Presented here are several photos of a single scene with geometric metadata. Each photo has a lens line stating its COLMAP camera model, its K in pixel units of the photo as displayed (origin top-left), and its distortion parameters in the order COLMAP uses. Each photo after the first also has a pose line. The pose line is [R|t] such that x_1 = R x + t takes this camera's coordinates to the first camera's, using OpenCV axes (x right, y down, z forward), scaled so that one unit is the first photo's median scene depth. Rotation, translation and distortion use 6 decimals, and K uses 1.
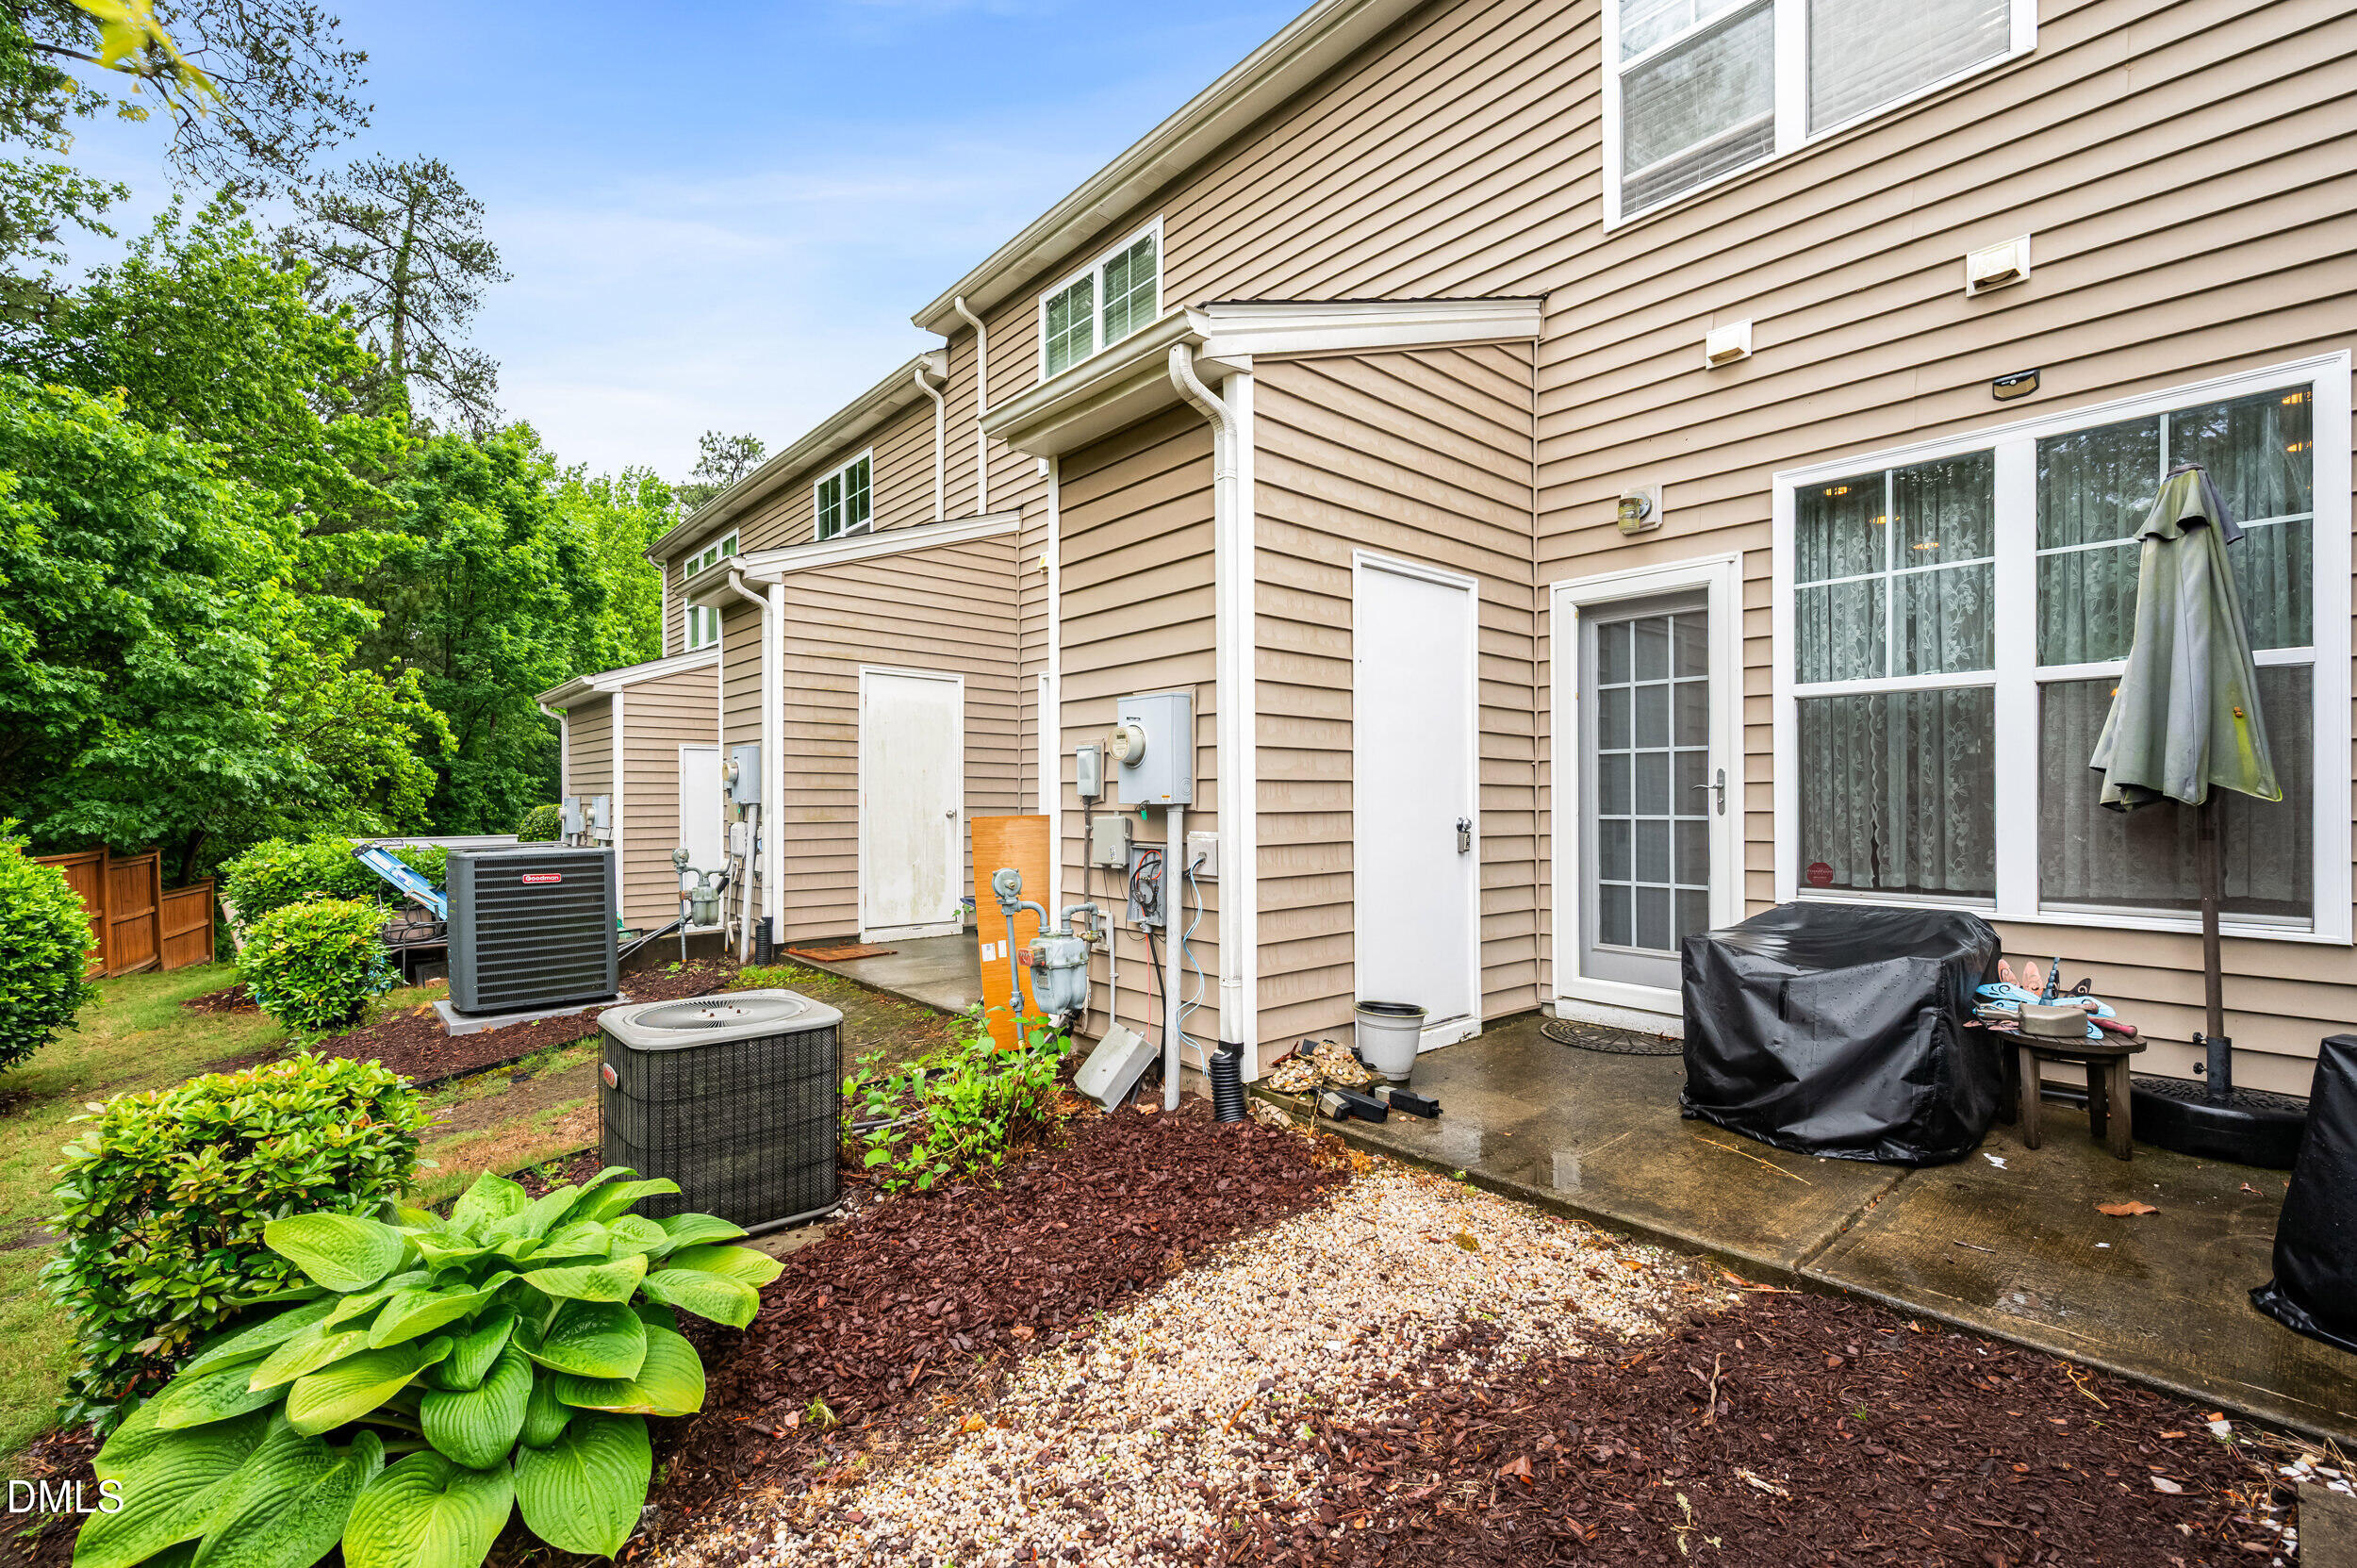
lens RADIAL K [[1009.0, 0, 1185.6], [0, 1009.0, 799.8], [0, 0, 1]] dist [-0.002021, -0.000104]
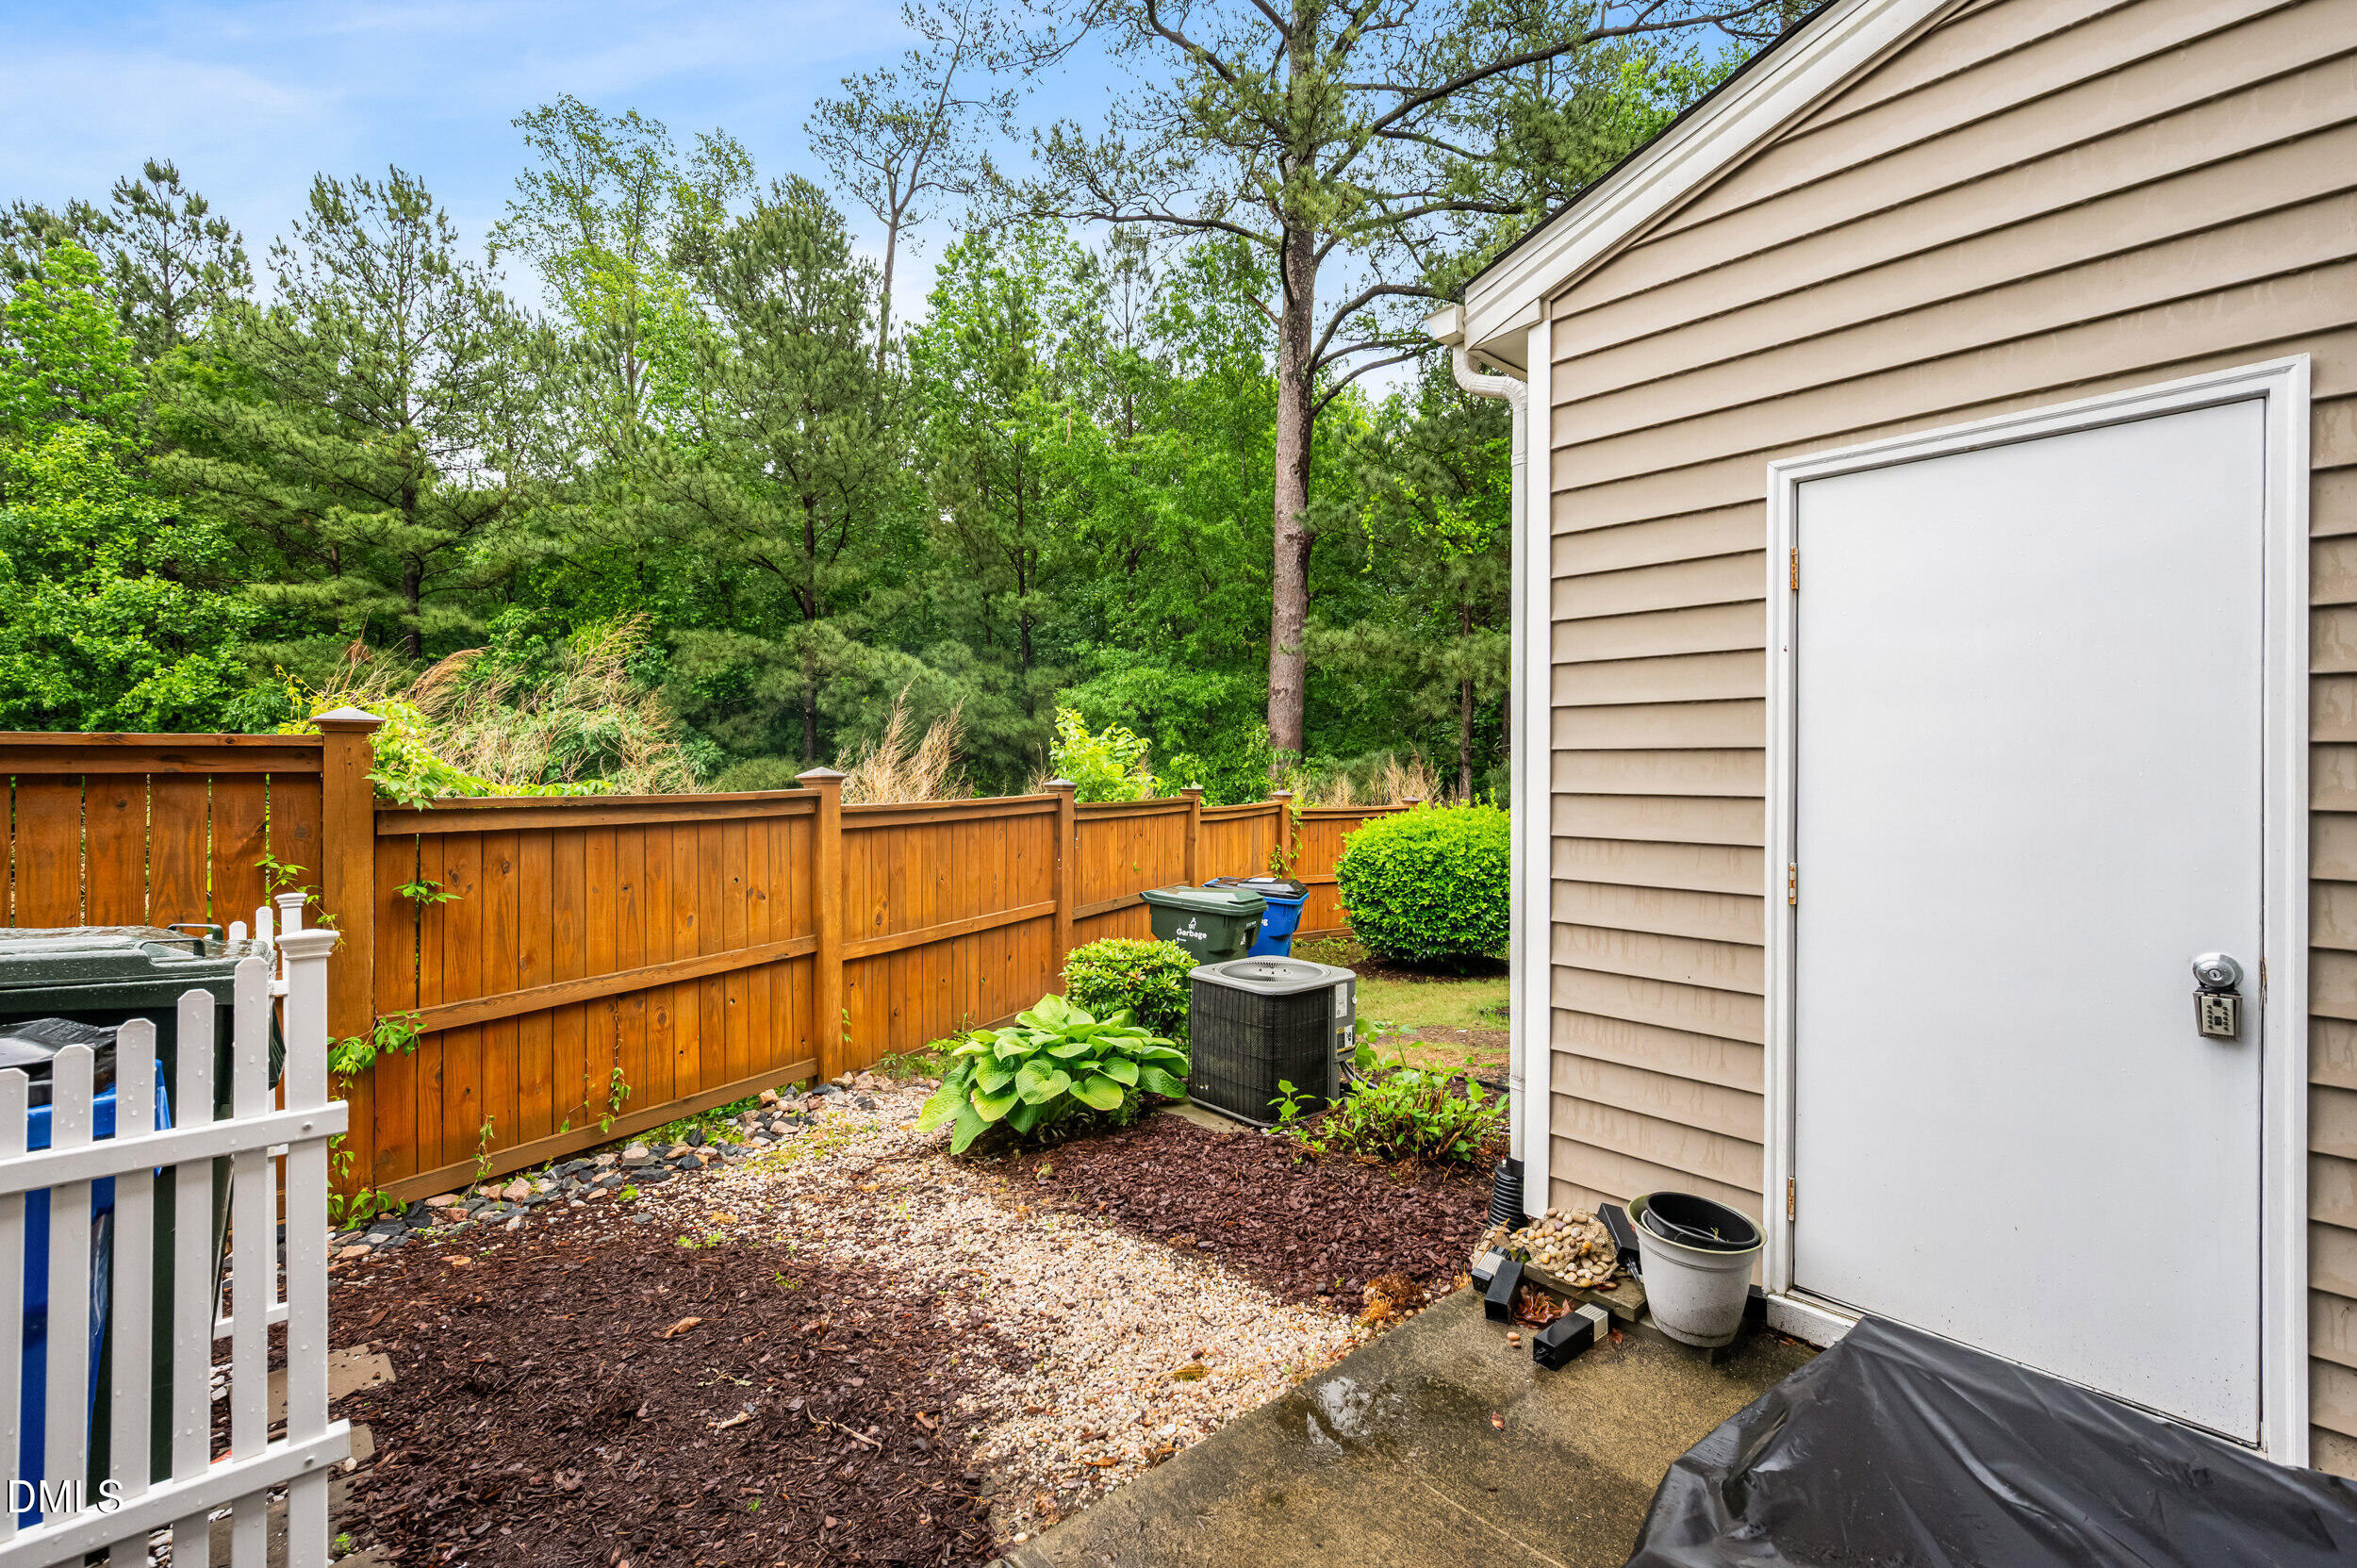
lens RADIAL K [[1021.5, 0, 1177.8], [0, 1021.5, 769.3], [0, 0, 1]] dist [0.002387, -0.003701]
pose [[-0.002716, 0.000597, -0.999996, 0.862018], [-0.003280, 0.999994, 0.000606, -0.072747], [0.999991, 0.003281, -0.002714, 0.719109]]
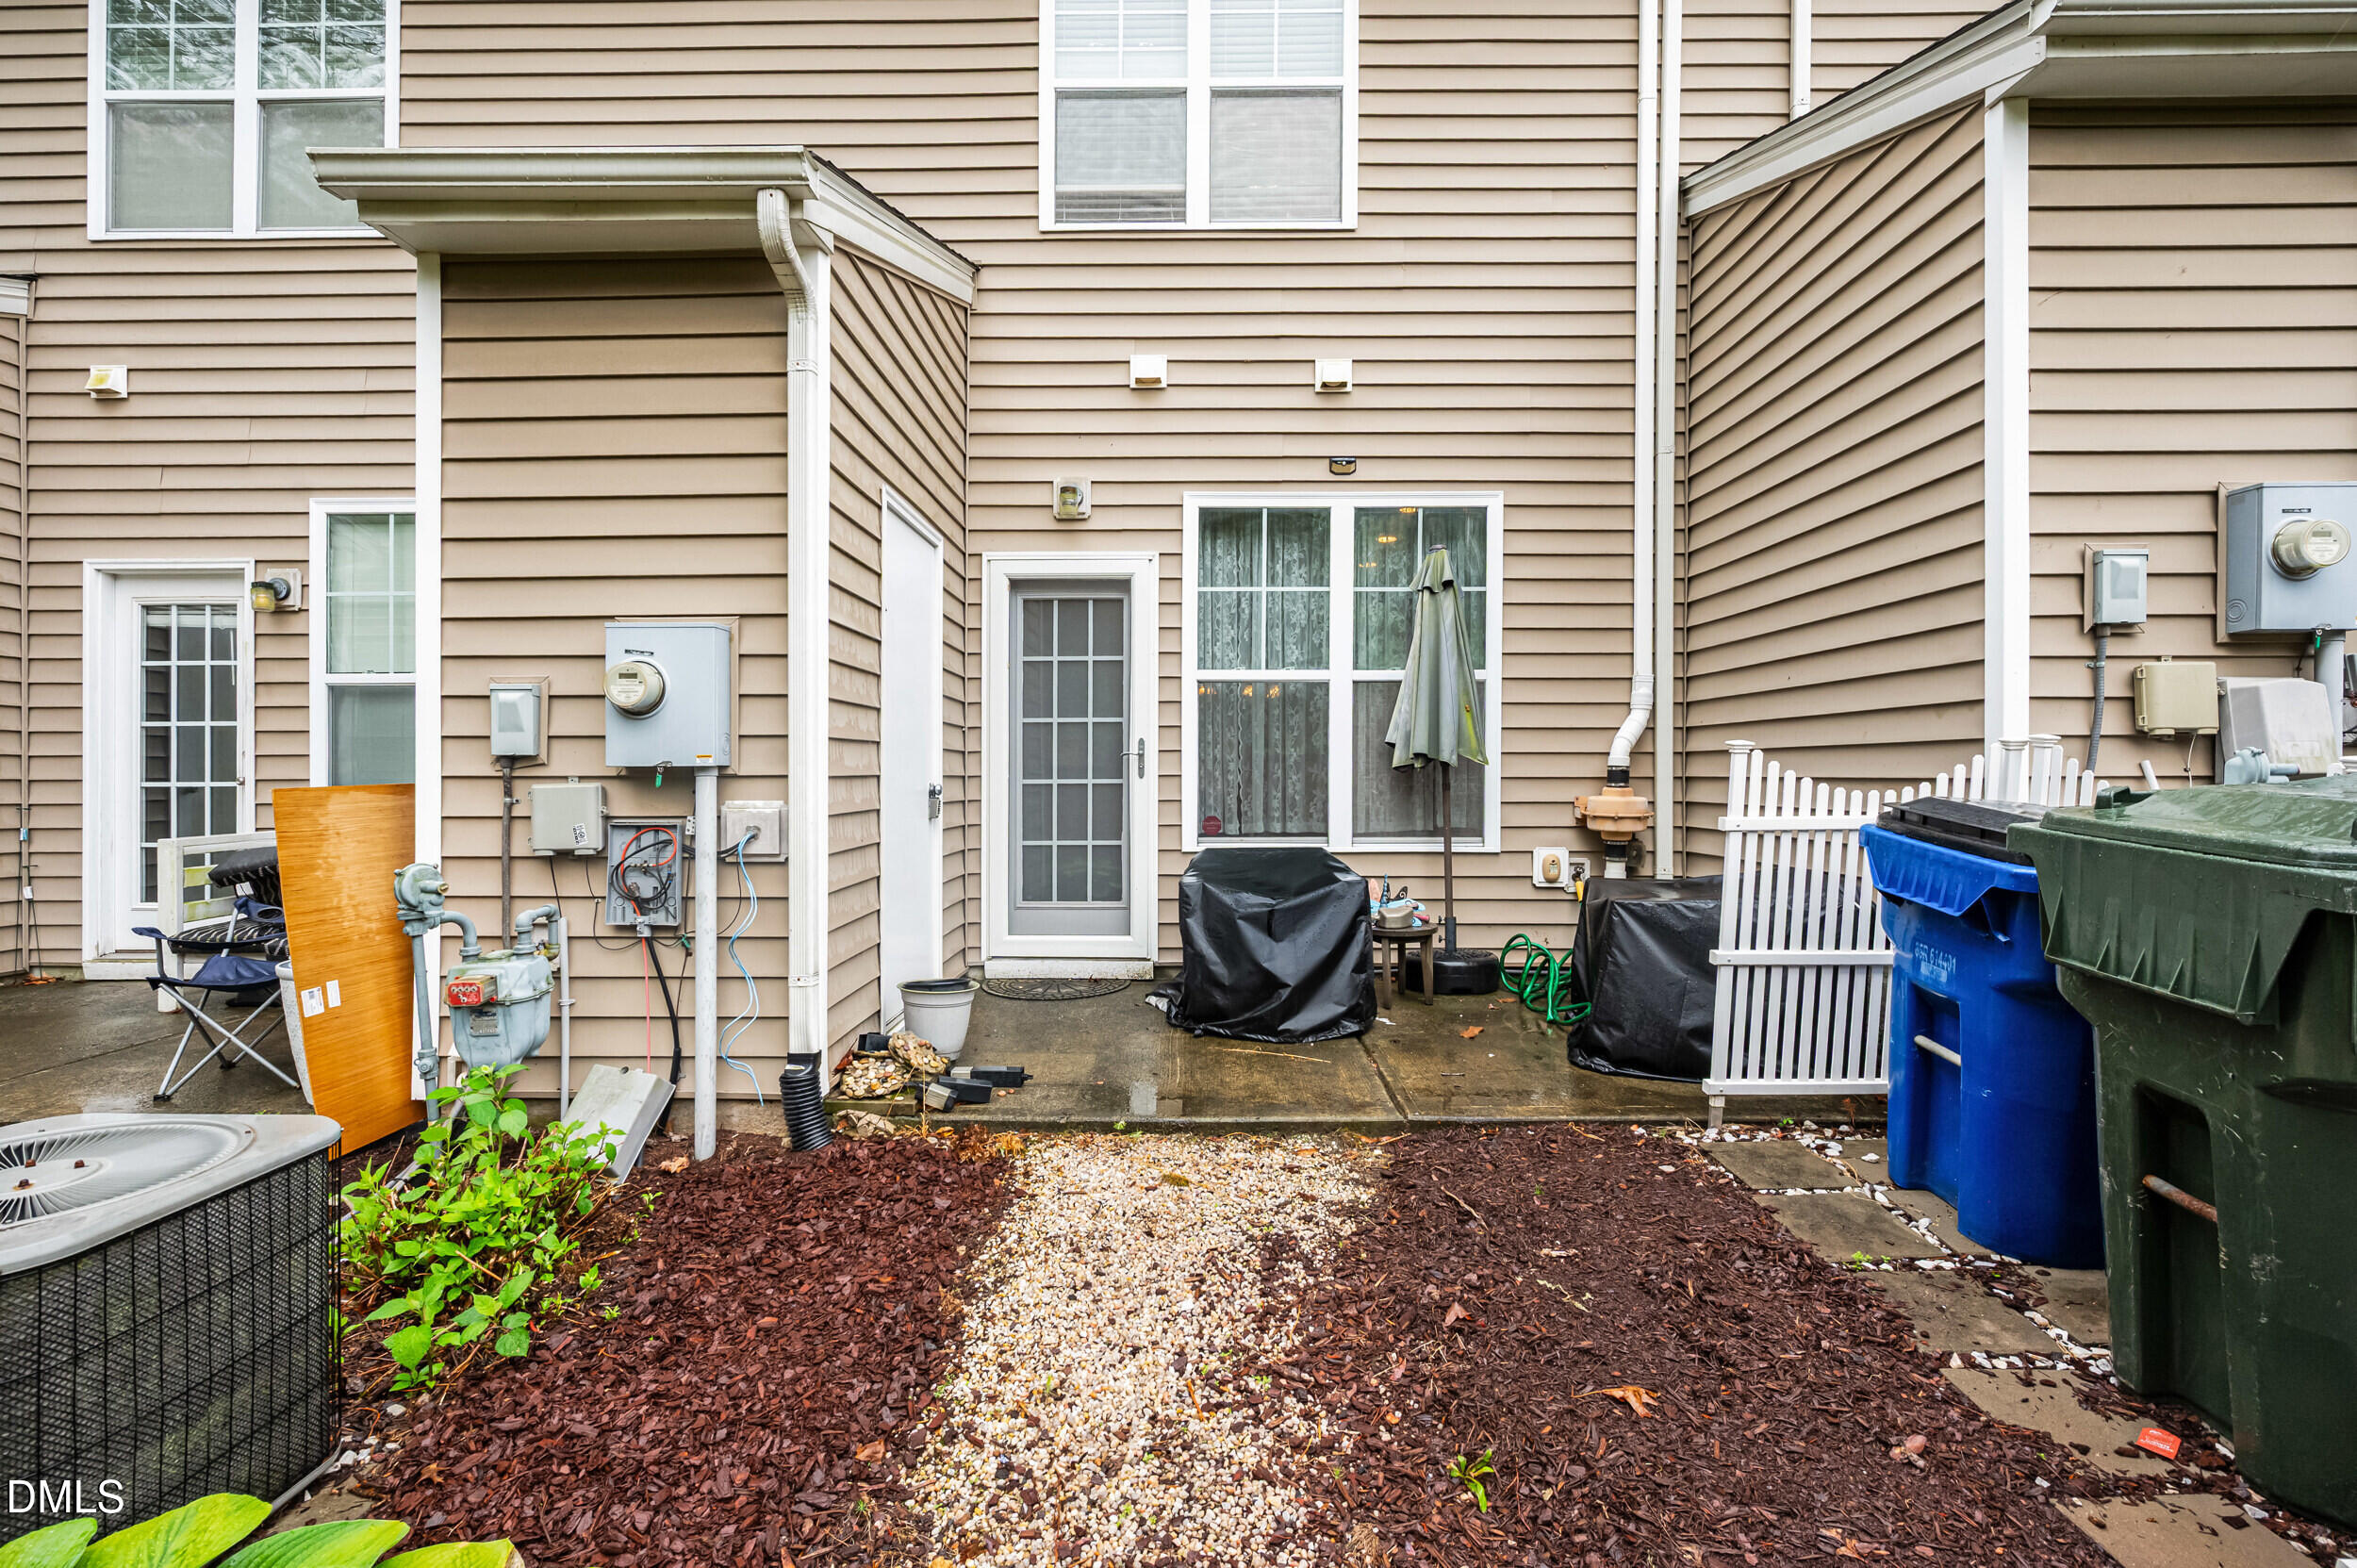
lens RADIAL K [[1041.4, 0, 1178.6], [0, 1041.4, 778.3], [0, 0, 1]] dist [-0.001341, -0.000401]
pose [[0.674058, -0.004964, 0.738662, -0.376139], [0.001554, 0.999985, 0.005302, 0.010272], [-0.738677, -0.002426, 0.674056, 0.193928]]
